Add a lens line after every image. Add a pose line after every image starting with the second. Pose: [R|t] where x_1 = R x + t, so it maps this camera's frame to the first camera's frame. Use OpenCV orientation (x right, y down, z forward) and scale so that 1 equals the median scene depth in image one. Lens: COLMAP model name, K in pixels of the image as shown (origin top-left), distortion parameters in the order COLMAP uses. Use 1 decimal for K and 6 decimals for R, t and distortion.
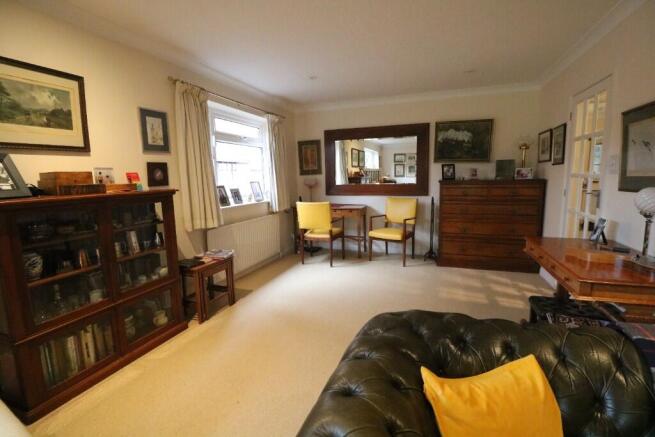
lens RADIAL K [[307.0, 0, 329.5], [0, 307.0, 219.4], [0, 0, 1]] dist [-0.005804, -0.009005]
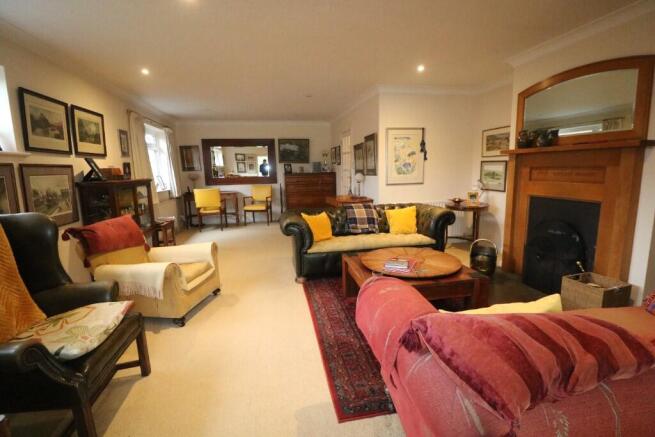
lens RADIAL K [[307.0, 0, 334.2], [0, 307.0, 219.6], [0, 0, 1]] dist [-0.005804, -0.009005]
pose [[0.845000, -0.086951, 0.527649, -0.318844], [0.081745, 0.996099, 0.033236, 0.091829], [-0.528481, 0.015048, 0.848812, -0.578799]]
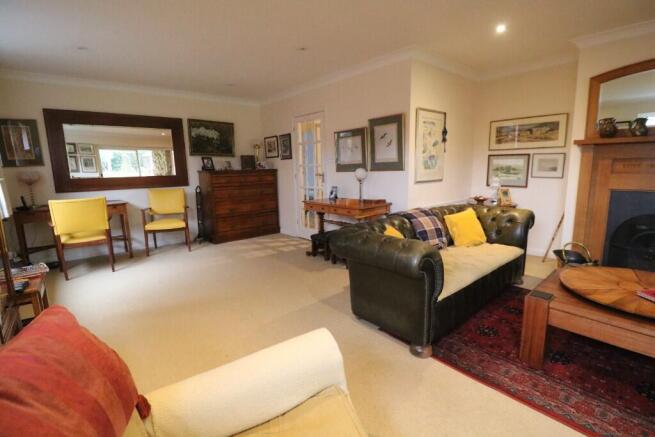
lens RADIAL K [[307.0, 0, 333.2], [0, 307.0, 218.1], [0, 0, 1]] dist [-0.005804, -0.009005]
pose [[0.481098, -0.135160, 0.866185, -0.415903], [0.134083, 0.987763, 0.079659, 0.019693], [-0.866352, 0.077817, 0.493334, 0.027617]]
